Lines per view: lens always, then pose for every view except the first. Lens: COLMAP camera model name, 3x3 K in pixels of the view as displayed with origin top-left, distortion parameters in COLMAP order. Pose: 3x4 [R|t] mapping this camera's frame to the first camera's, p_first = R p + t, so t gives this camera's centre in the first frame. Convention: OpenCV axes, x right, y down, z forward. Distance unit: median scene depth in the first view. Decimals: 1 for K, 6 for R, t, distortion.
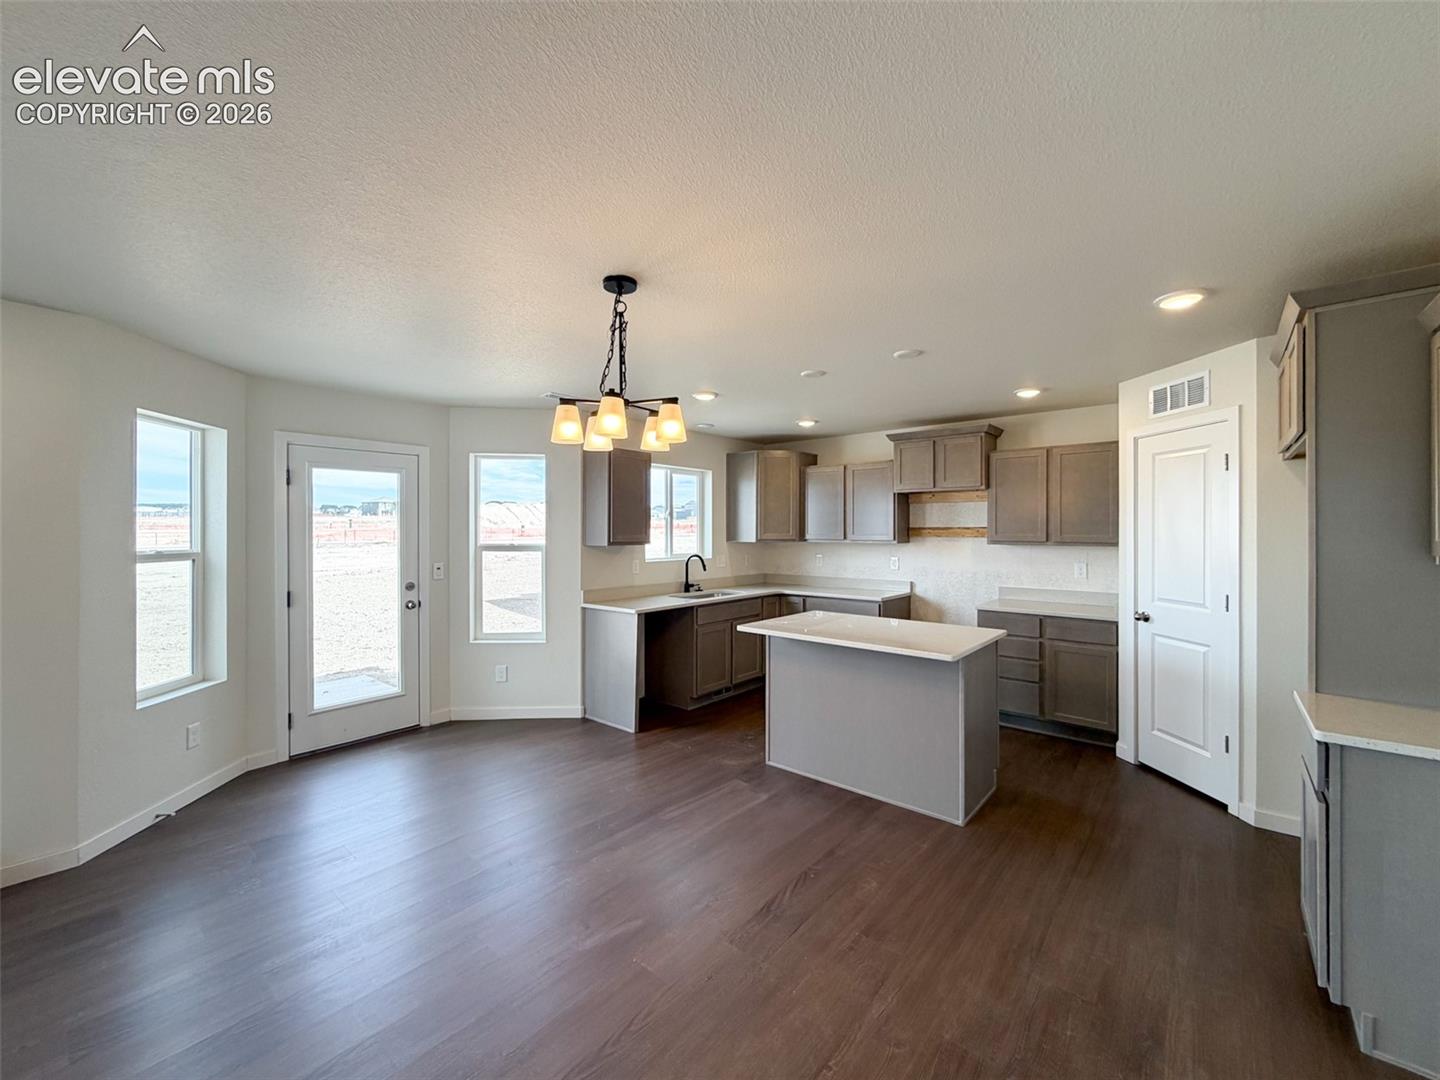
lens RADIAL K [[580.7, 0, 719.5], [0, 580.7, 520.1], [0, 0, 1]] dist [-0.000077, -0.000130]
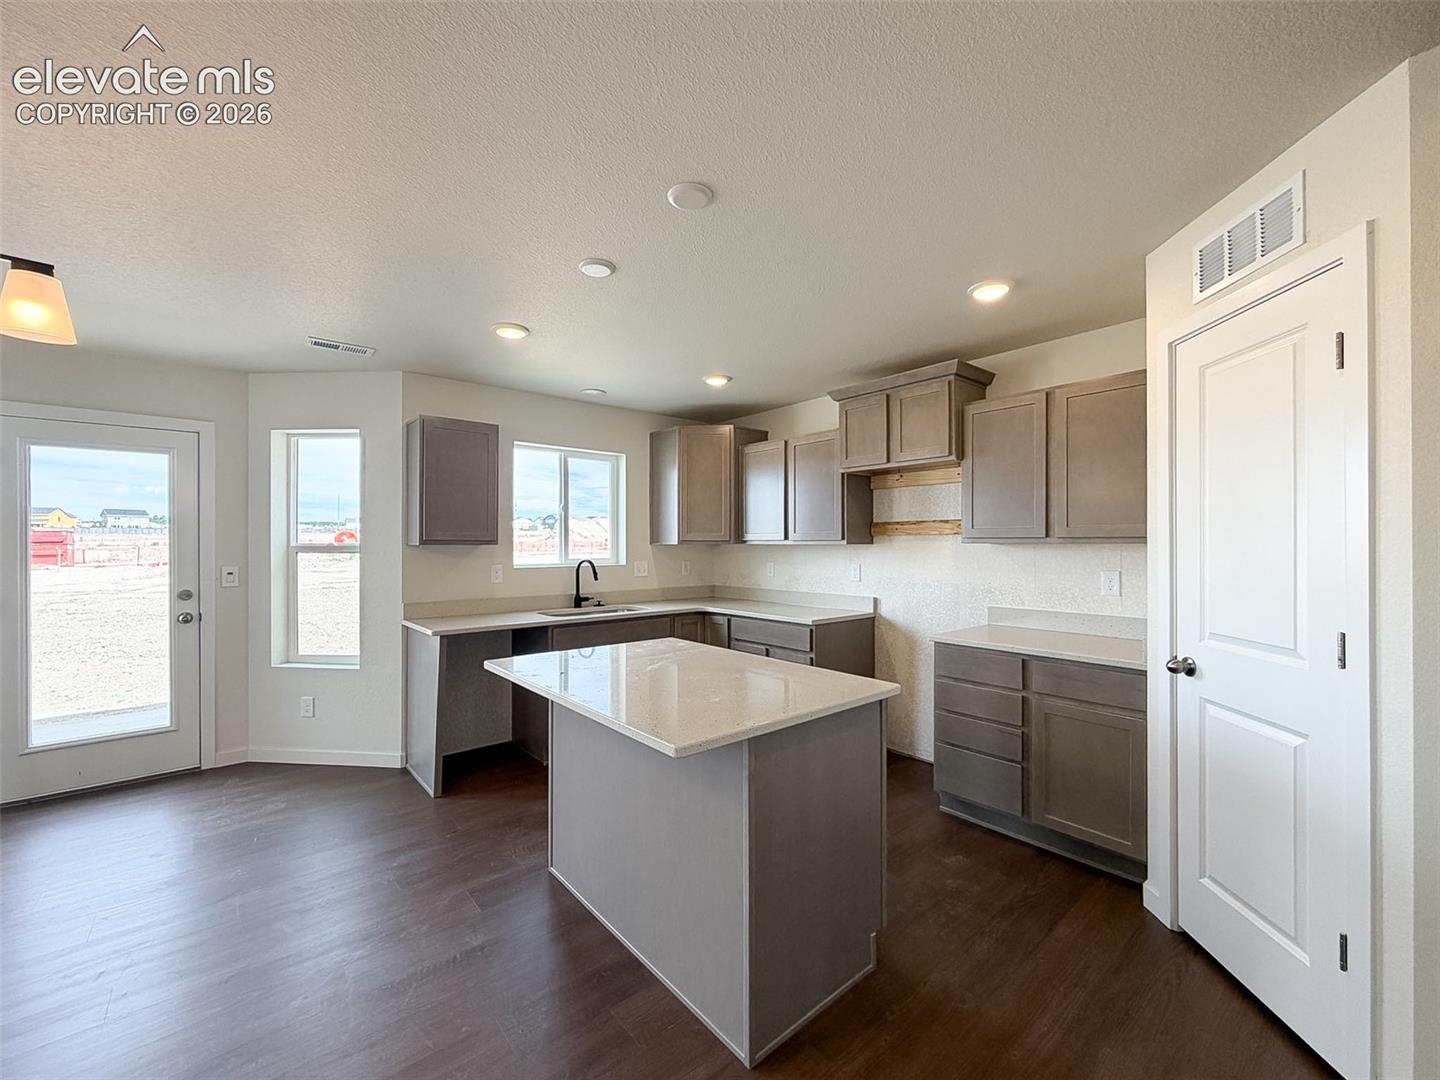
lens RADIAL K [[581.9, 0, 716.3], [0, 581.9, 533.9], [0, 0, 1]] dist [-0.000358, 0.000203]
pose [[0.986048, -0.005227, -0.166378, 0.307318], [0.005206, 0.999986, -0.000562, 0.031533], [0.166379, -0.000312, 0.986062, 0.305971]]
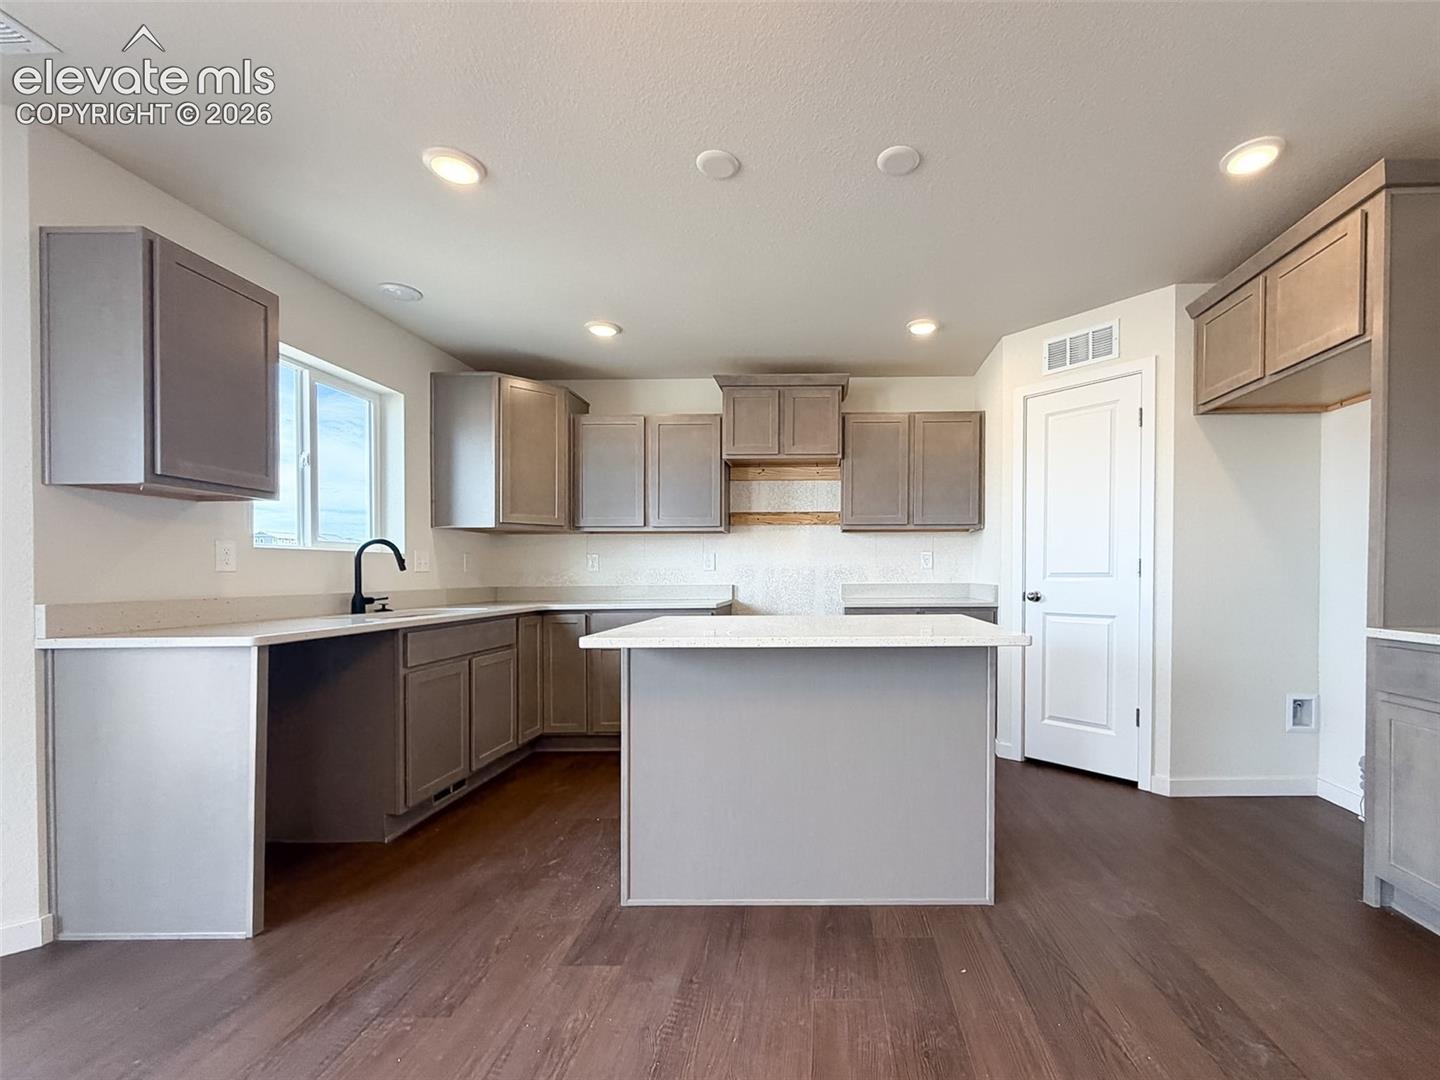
lens RADIAL K [[614.0, 0, 822.0], [0, 614.0, 574.9], [0, 0, 1]] dist [-0.000064, 0.000116]
pose [[0.768727, -0.007846, 0.639529, -0.104363], [-0.004107, 0.999844, 0.017204, 0.094454], [-0.639564, -0.015851, 0.768574, 0.383039]]
